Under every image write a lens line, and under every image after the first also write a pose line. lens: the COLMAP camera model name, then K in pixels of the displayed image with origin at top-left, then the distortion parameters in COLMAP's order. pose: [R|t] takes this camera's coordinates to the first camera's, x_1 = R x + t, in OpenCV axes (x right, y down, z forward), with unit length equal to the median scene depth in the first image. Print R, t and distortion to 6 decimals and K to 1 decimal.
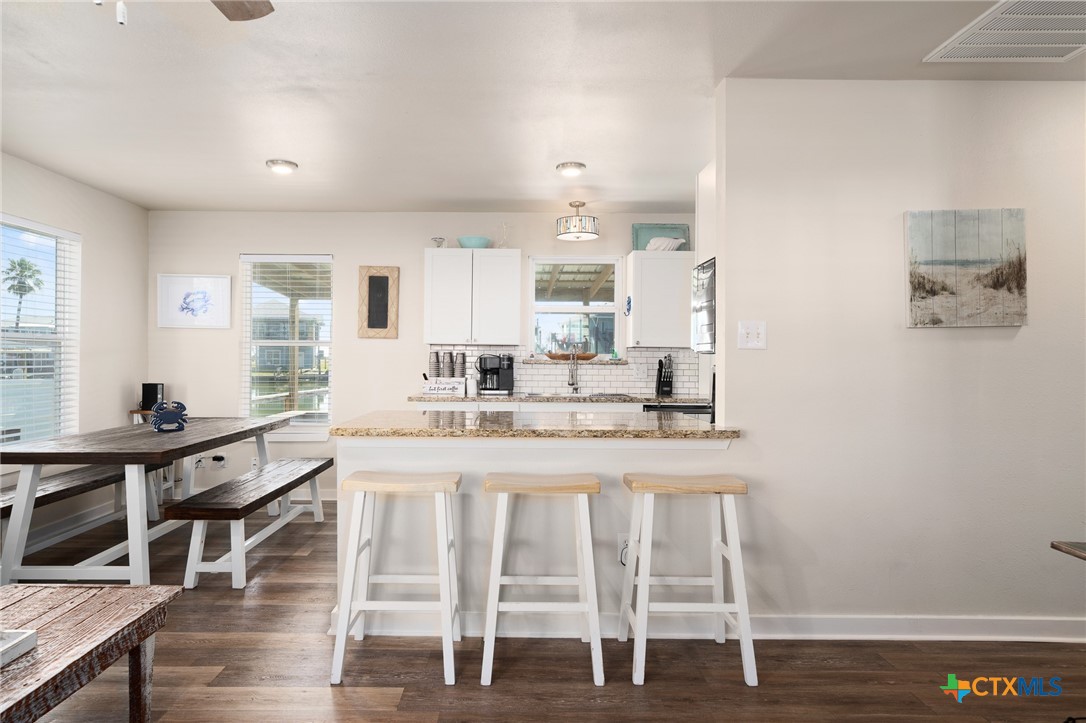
lens RADIAL K [[630.5, 0, 514.5], [0, 630.5, 358.2], [0, 0, 1]] dist [0.004081, 0.000721]
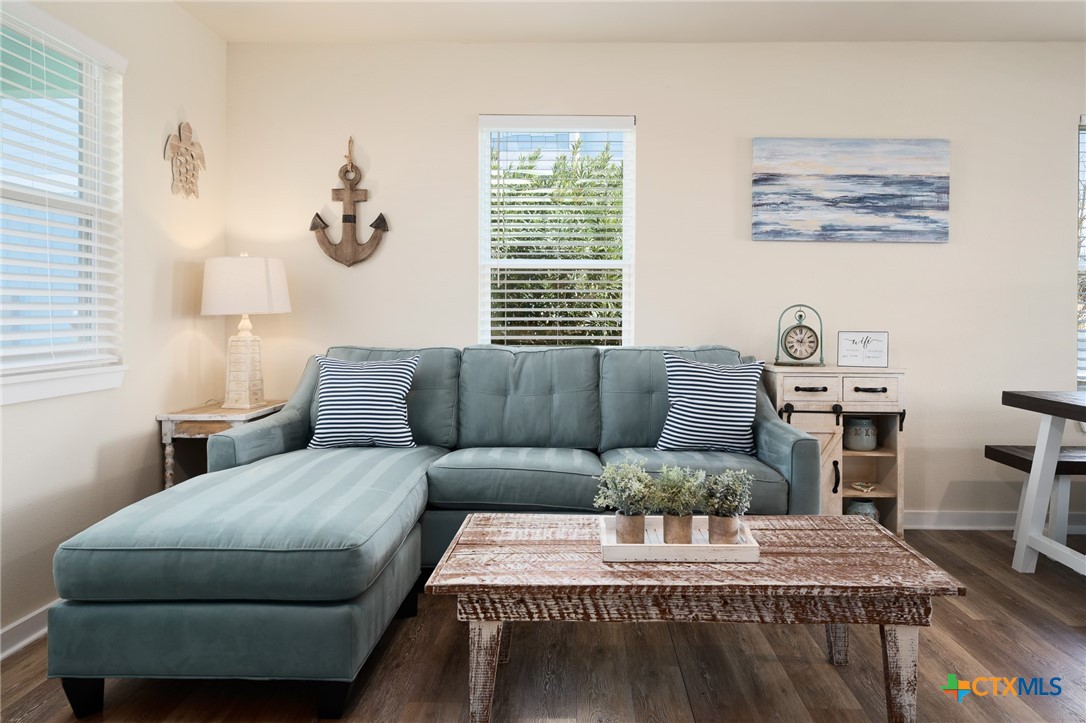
lens RADIAL K [[743.4, 0, 574.7], [0, 743.4, 314.6], [0, 0, 1]] dist [0.003802, 0.002771]
pose [[-0.004097, -0.001936, -0.999990, 0.123165], [-0.005129, 0.999985, -0.001915, 0.026697], [0.999978, 0.005121, -0.004107, 0.236165]]
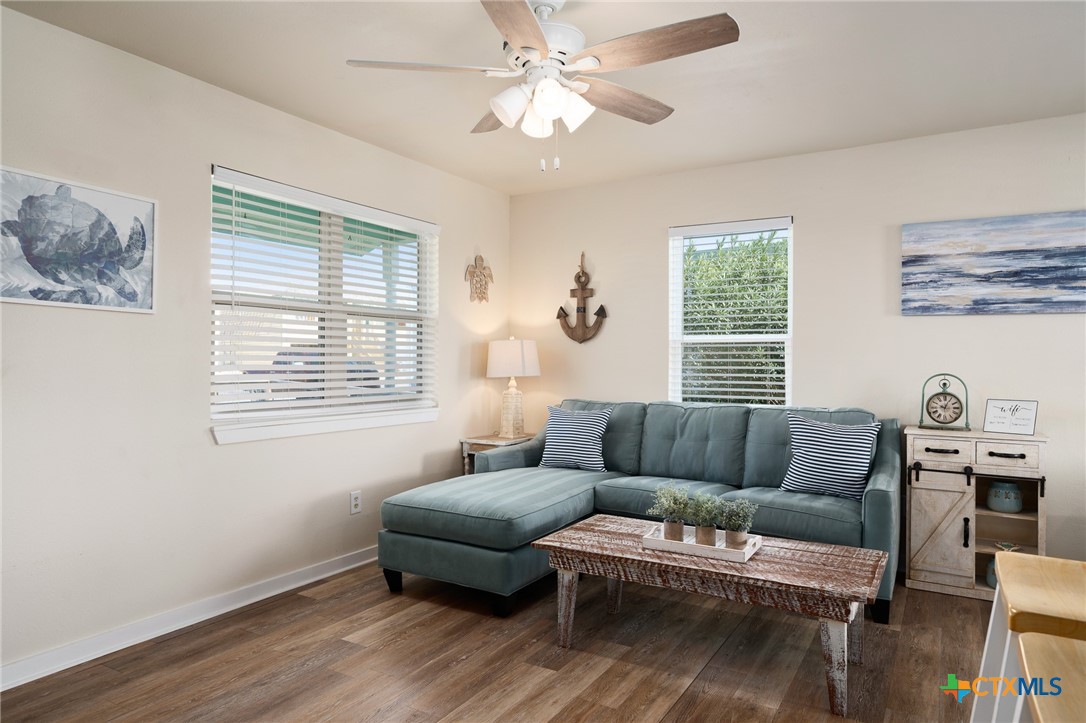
lens RADIAL K [[693.4, 0, 536.2], [0, 693.4, 359.4], [0, 0, 1]] dist [0.004278, 0.000509]
pose [[-0.514554, -0.006662, -0.857432, 0.255851], [-0.008186, 0.999962, -0.002857, 0.005605], [0.857419, 0.005549, -0.514589, 0.453536]]
